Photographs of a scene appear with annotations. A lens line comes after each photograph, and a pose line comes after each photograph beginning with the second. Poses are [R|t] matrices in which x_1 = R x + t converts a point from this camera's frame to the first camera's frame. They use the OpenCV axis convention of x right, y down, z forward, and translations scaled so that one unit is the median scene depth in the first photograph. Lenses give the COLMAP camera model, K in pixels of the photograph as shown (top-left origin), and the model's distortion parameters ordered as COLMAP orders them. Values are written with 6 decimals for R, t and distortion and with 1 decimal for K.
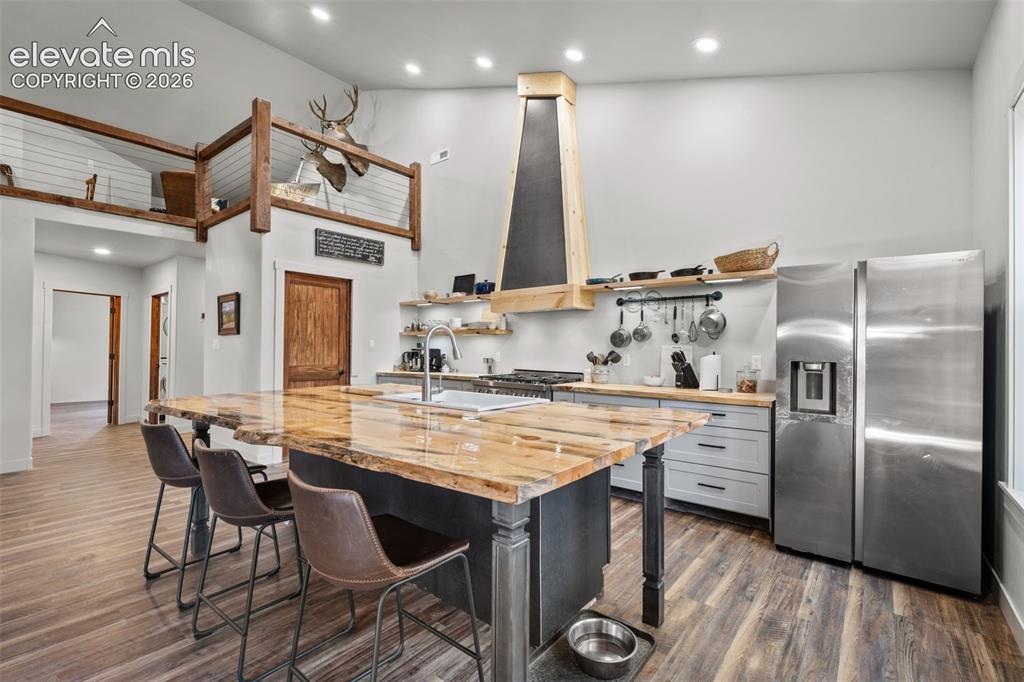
lens RADIAL K [[456.0, 0, 514.1], [0, 456.0, 340.4], [0, 0, 1]] dist [-0.002619, -0.000002]
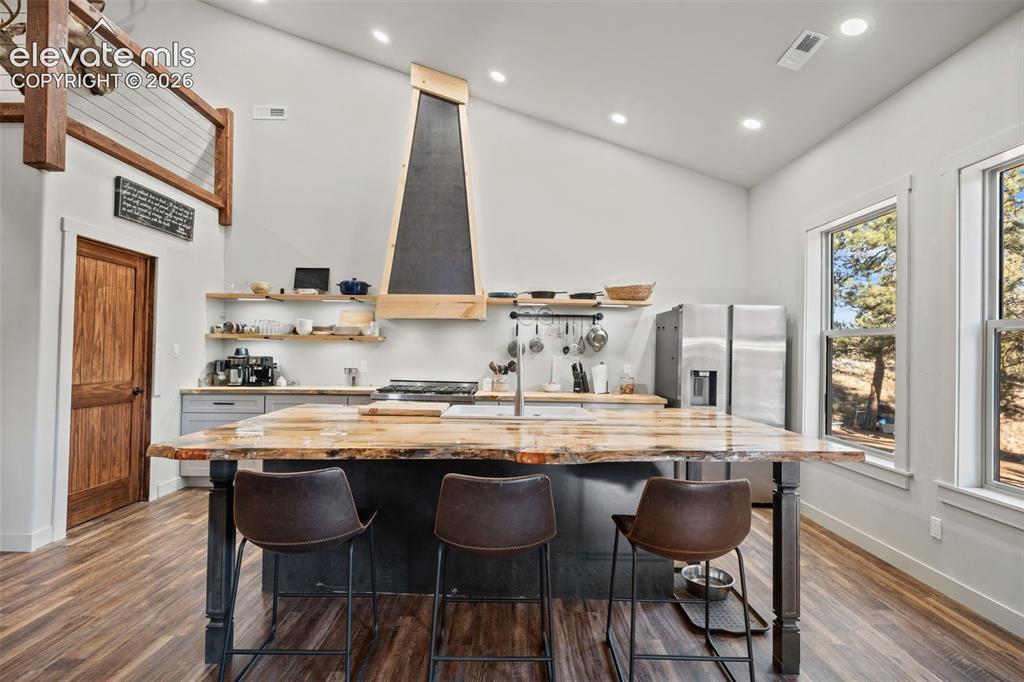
lens RADIAL K [[502.5, 0, 512.0], [0, 502.5, 341.0], [0, 0, 1]] dist [-0.002239, 0.000426]
pose [[0.778425, 0.021795, 0.627359, -0.452363], [-0.020702, 0.999745, -0.009044, -0.011165], [-0.627396, -0.005948, 0.778678, 0.069187]]
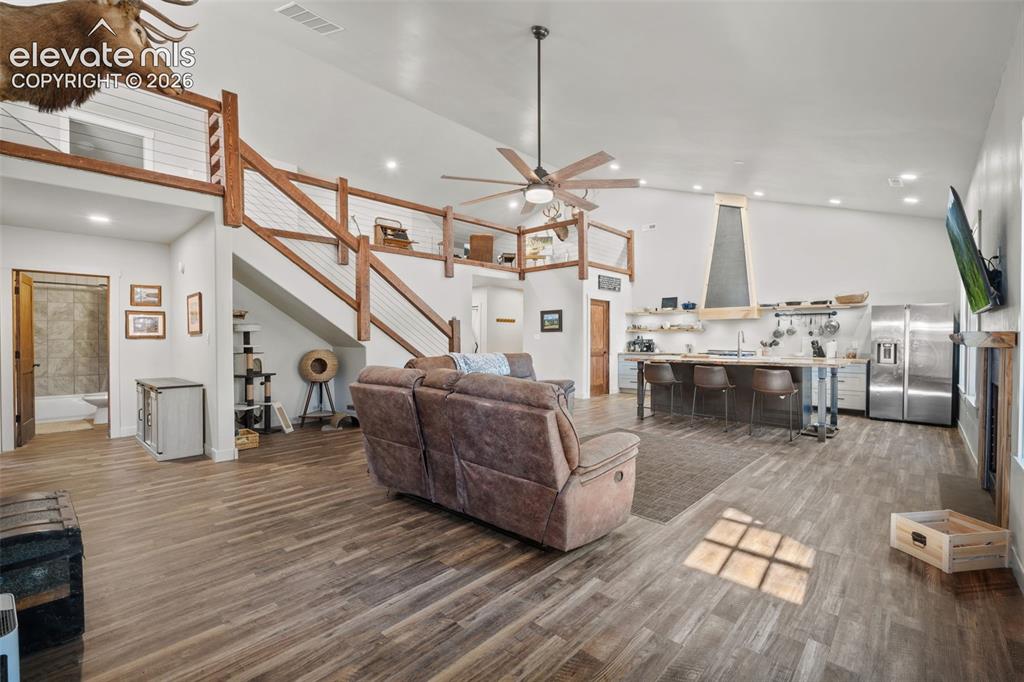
lens RADIAL K [[445.7, 0, 513.7], [0, 445.7, 340.7], [0, 0, 1]] dist [-0.003268, 0.000000]
pose [[0.997442, -0.000986, -0.071474, -0.670873], [0.002285, 0.999834, 0.018091, -0.009723], [0.071444, -0.018208, 0.997278, -0.875211]]
